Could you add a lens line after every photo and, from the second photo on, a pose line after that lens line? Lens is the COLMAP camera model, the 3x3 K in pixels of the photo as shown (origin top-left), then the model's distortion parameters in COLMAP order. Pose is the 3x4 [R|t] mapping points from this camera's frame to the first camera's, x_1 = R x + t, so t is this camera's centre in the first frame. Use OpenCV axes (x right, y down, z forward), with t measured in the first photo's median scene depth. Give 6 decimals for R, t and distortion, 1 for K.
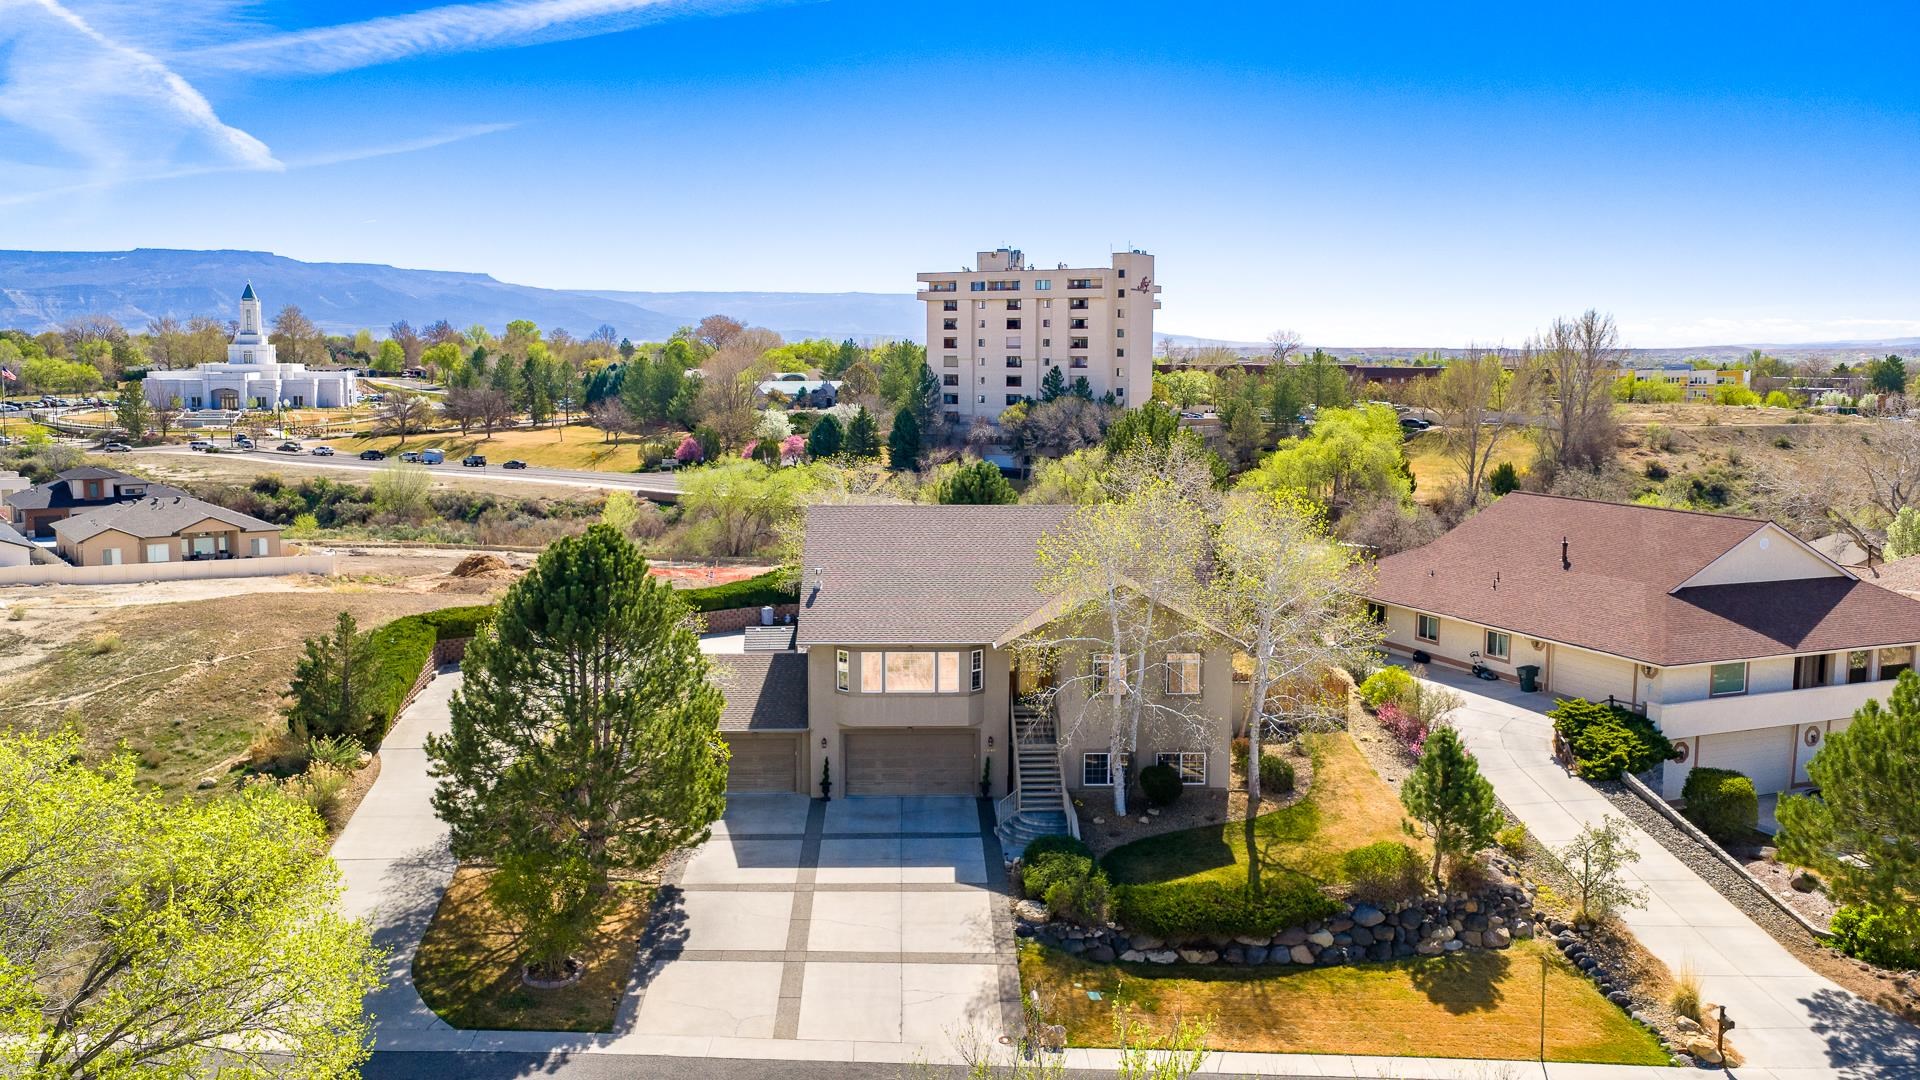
lens RADIAL K [[1584.9, 0, 963.7], [0, 1584.9, 547.4], [0, 0, 1]] dist [0.026838, -0.054758]
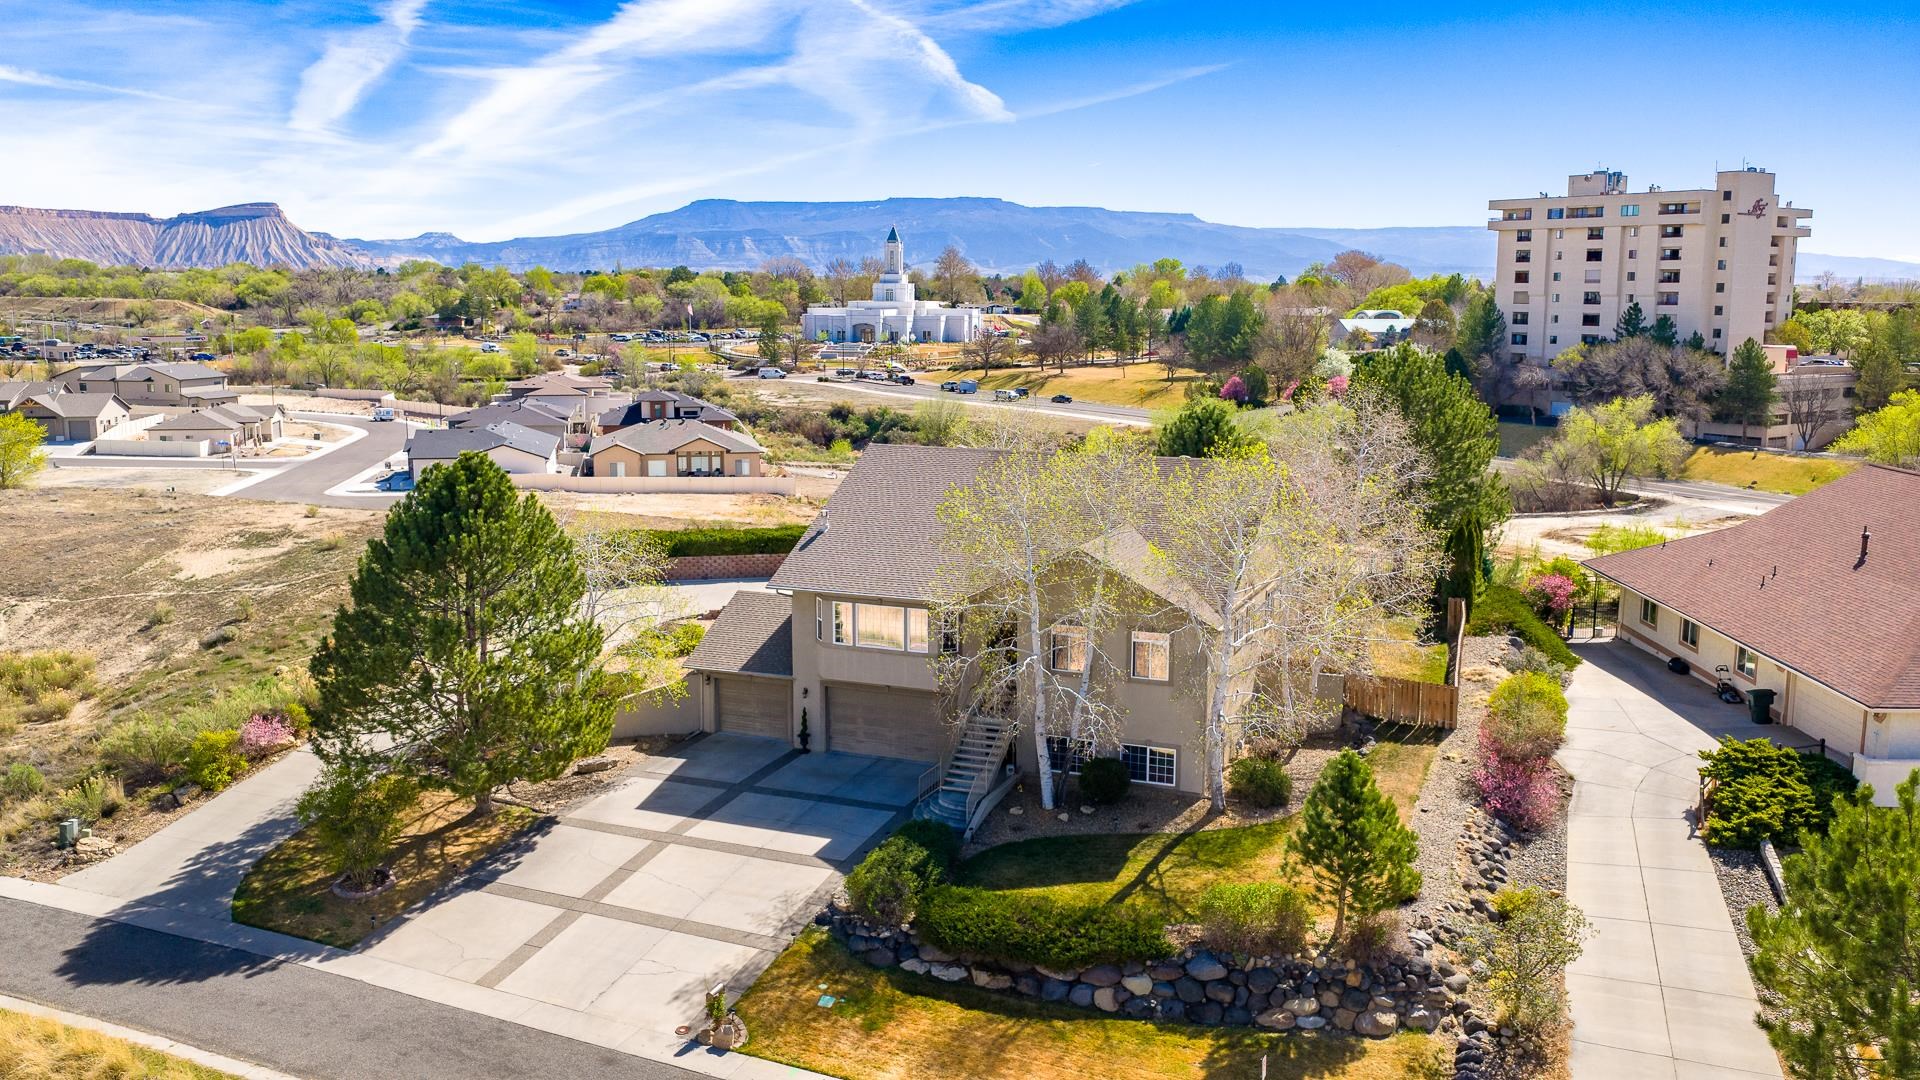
lens RADIAL K [[1584.9, 0, 963.7], [0, 1584.9, 547.4], [0, 0, 1]] dist [0.026838, -0.054758]
pose [[0.909373, 0.065254, -0.410833, 0.385424], [-0.049575, 0.997582, 0.048716, -0.015490], [0.413018, -0.023934, 0.910408, 0.171037]]
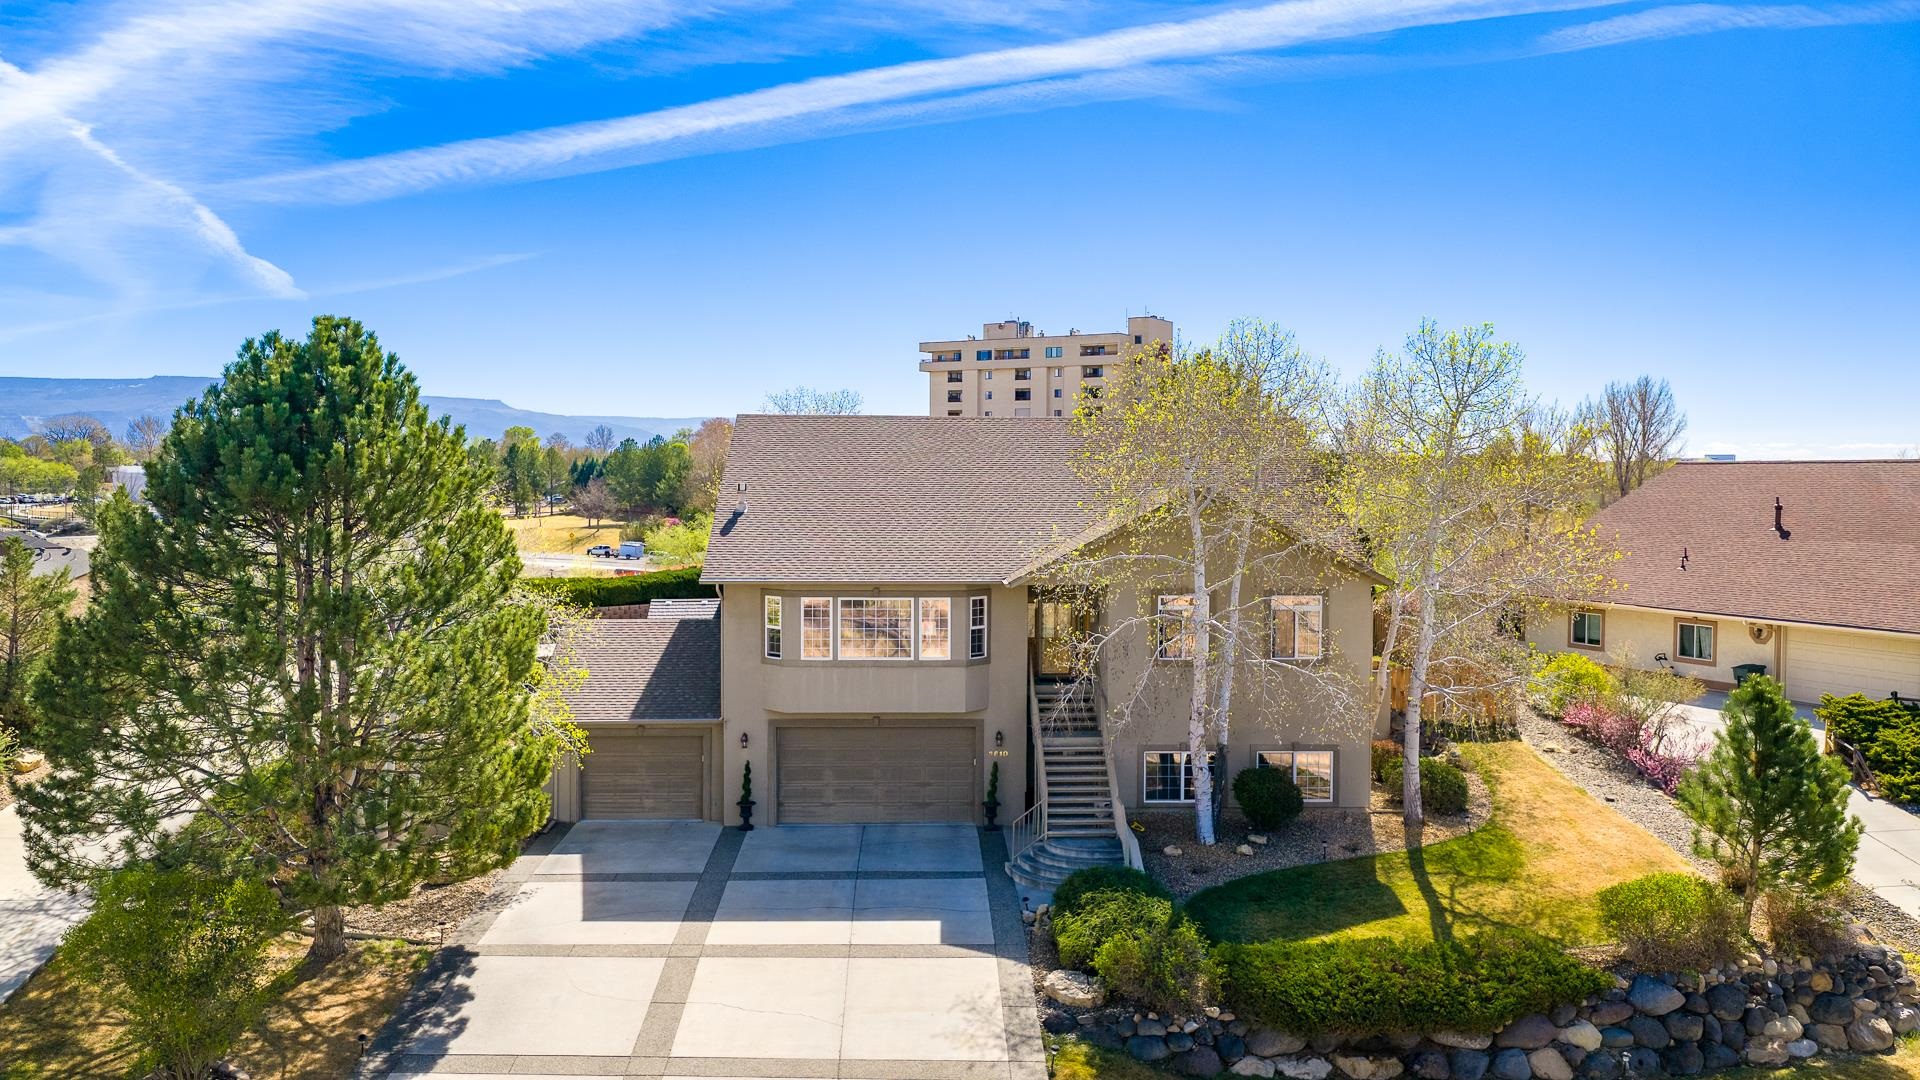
lens RADIAL K [[1584.9, 0, 963.7], [0, 1584.9, 547.4], [0, 0, 1]] dist [0.026838, -0.054758]
pose [[0.999987, -0.001210, -0.004894, 0.005615], [0.000825, 0.996958, -0.077935, 0.094852], [0.004973, 0.077930, 0.996946, 0.341643]]
